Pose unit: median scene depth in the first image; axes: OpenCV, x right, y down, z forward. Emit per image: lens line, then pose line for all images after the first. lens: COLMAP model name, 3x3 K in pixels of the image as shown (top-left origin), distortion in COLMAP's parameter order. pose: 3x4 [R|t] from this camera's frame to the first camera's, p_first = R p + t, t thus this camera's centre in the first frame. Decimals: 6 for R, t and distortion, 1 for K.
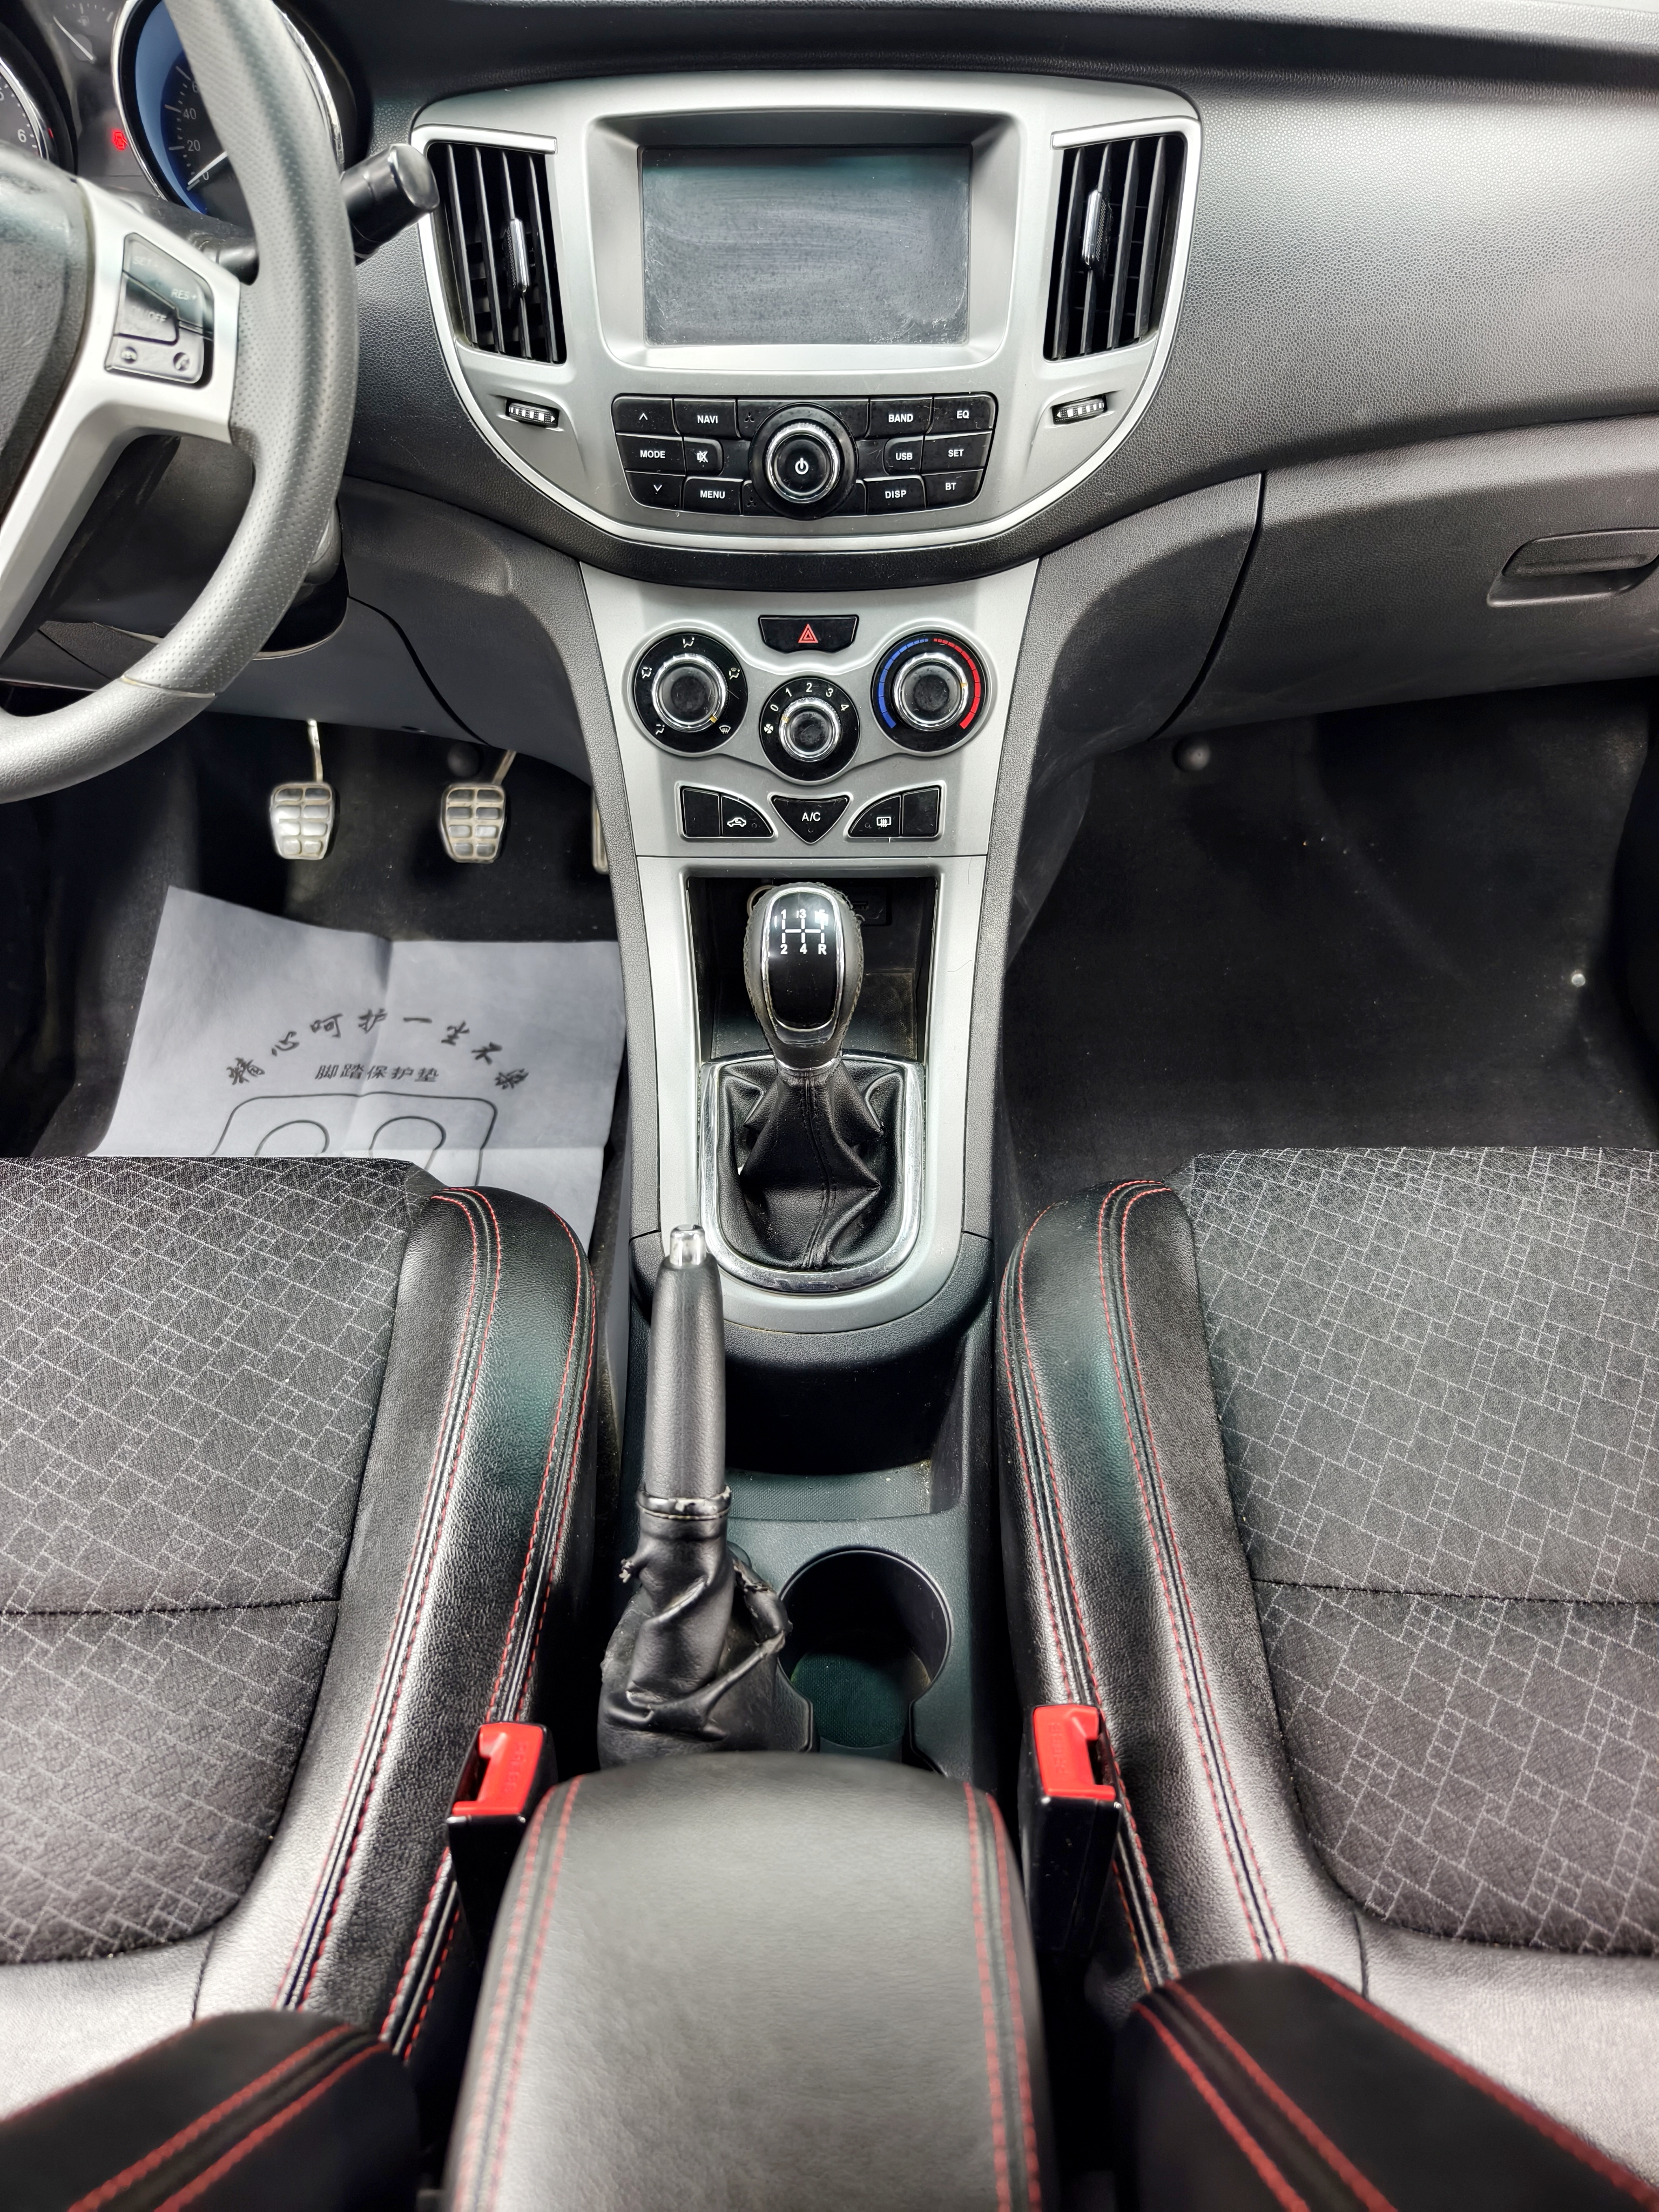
lens RADIAL K [[1464.3, 0, 833.7], [0, 1464.3, 1104.6], [0, 0, 1]] dist [-0.004397, -0.001820]
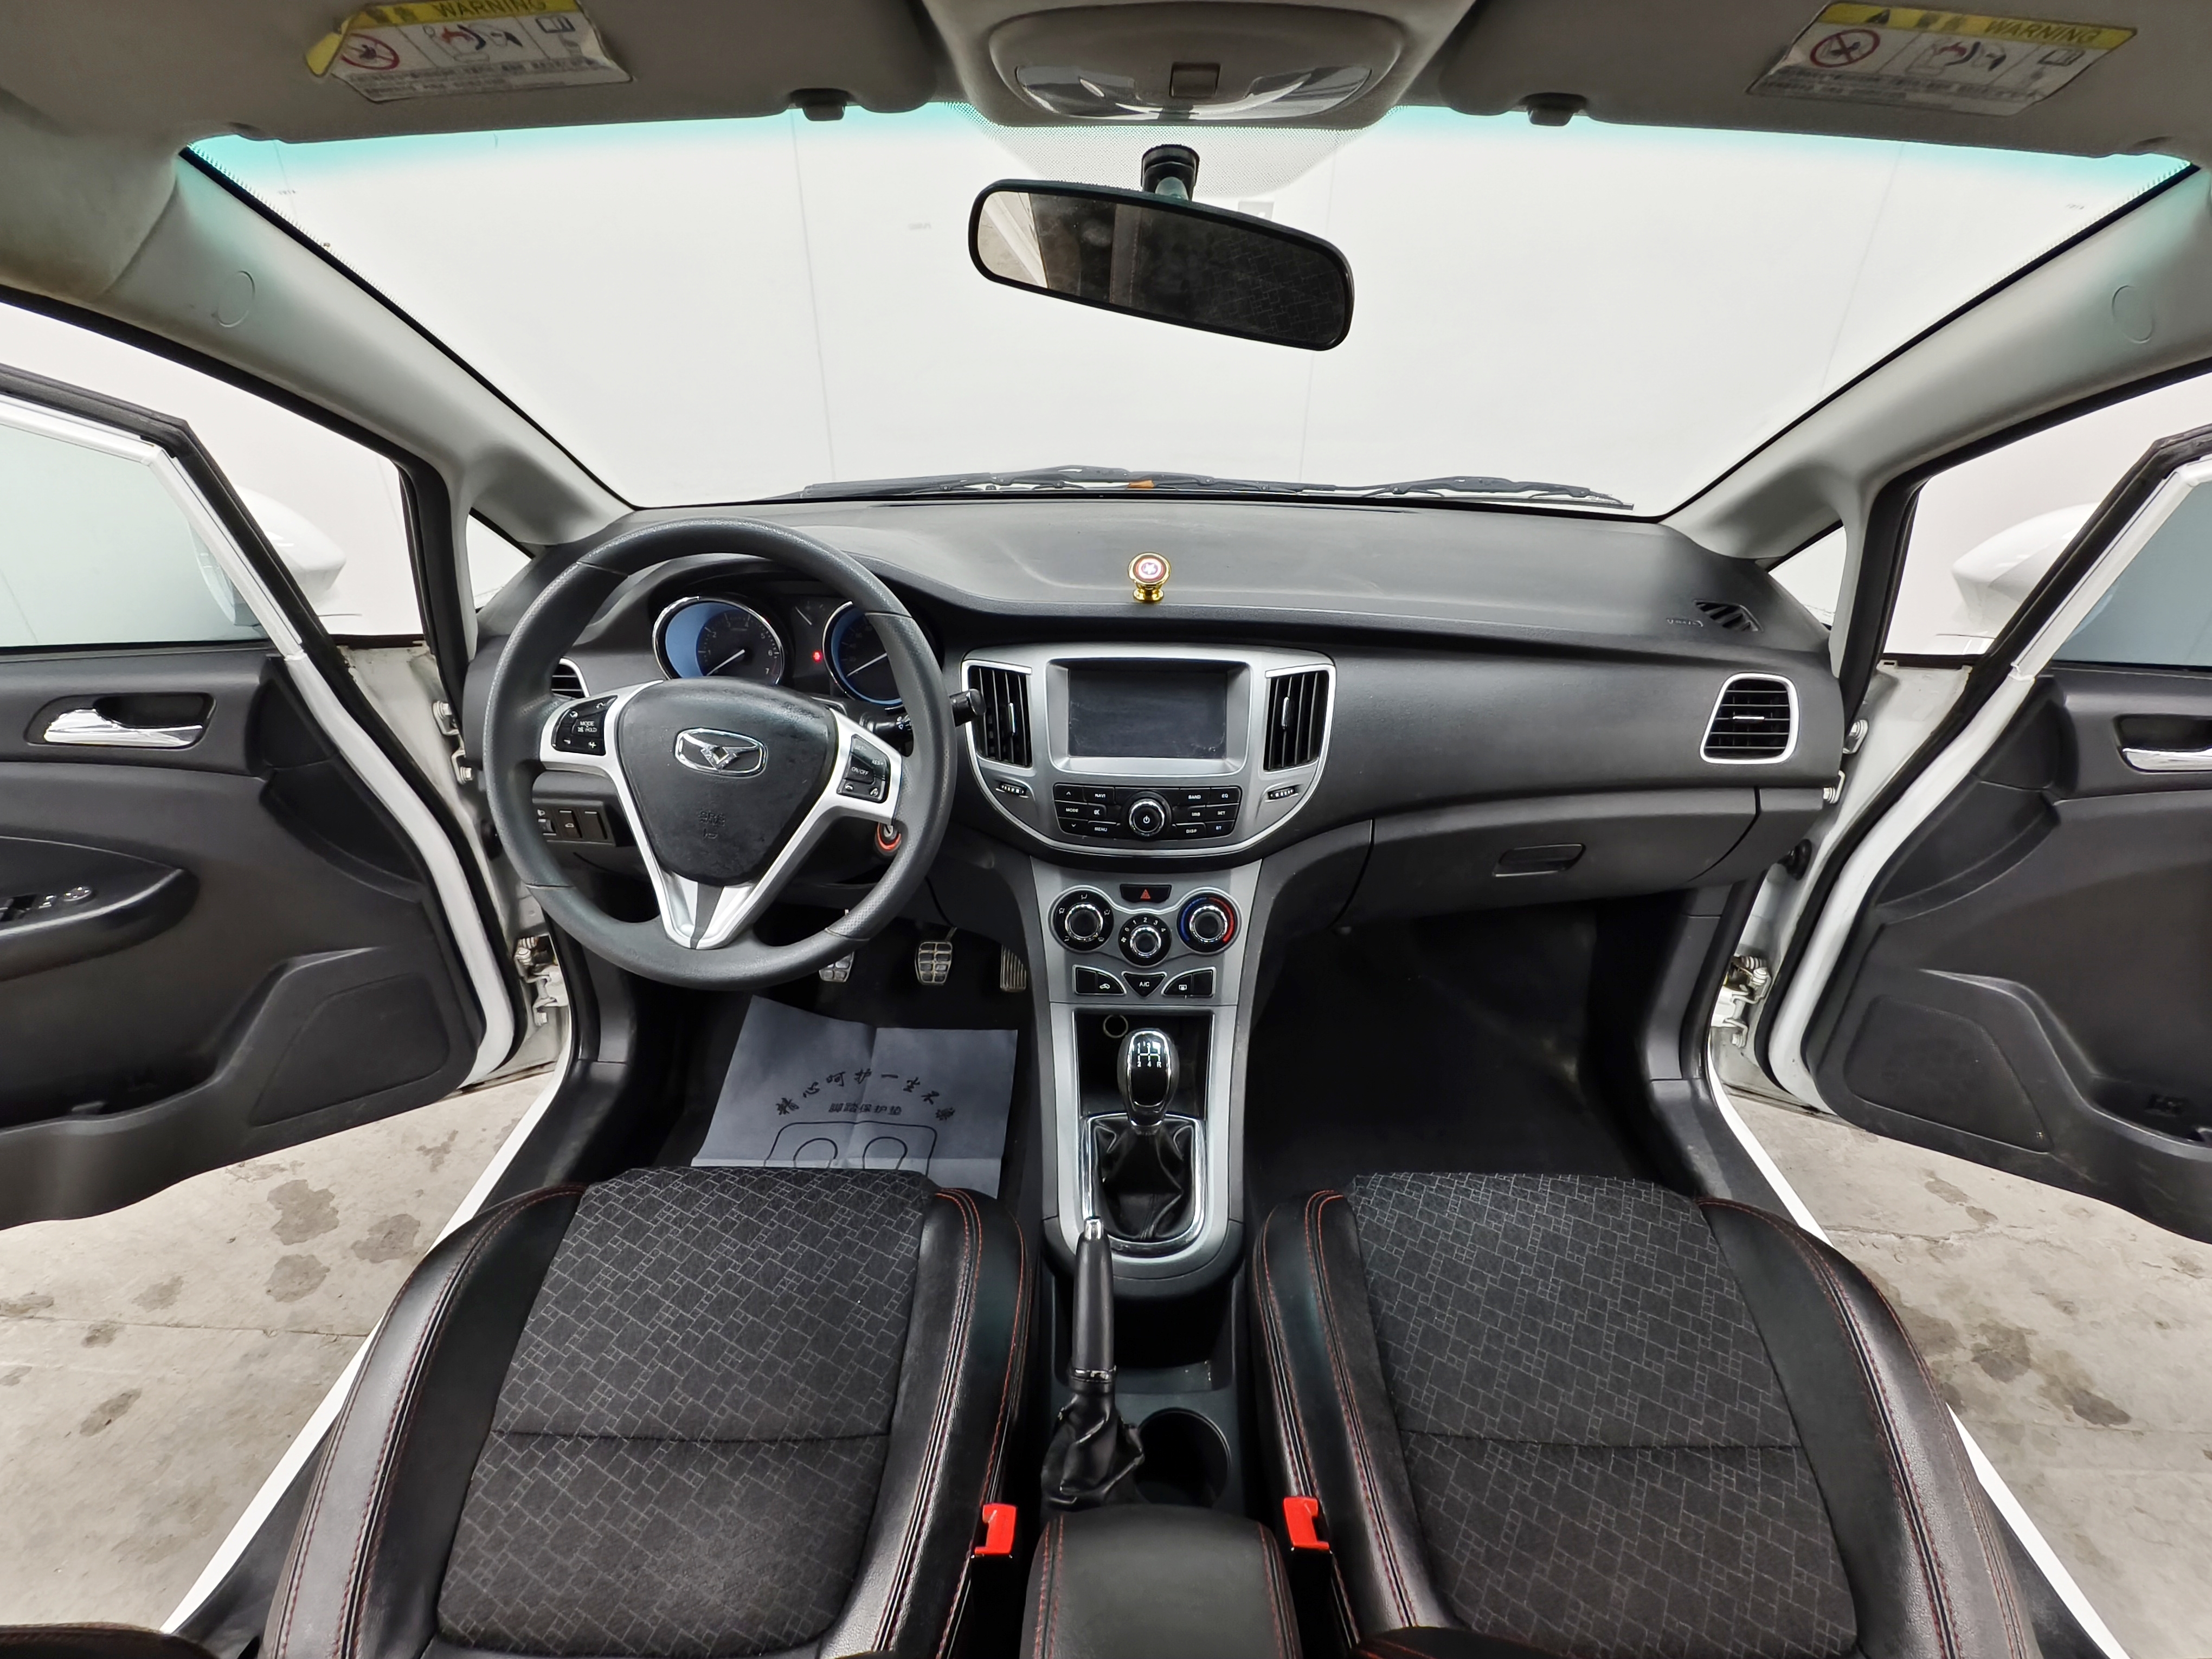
lens RADIAL K [[1031.8, 0, 1100.5], [0, 1031.8, 830.4], [0, 0, 1]] dist [0.004181, -0.001812]
pose [[0.999804, 0.018488, 0.007104, -0.096618], [-0.016034, 0.966110, -0.257633, -0.050445], [-0.011626, 0.257469, 0.966217, -0.388077]]
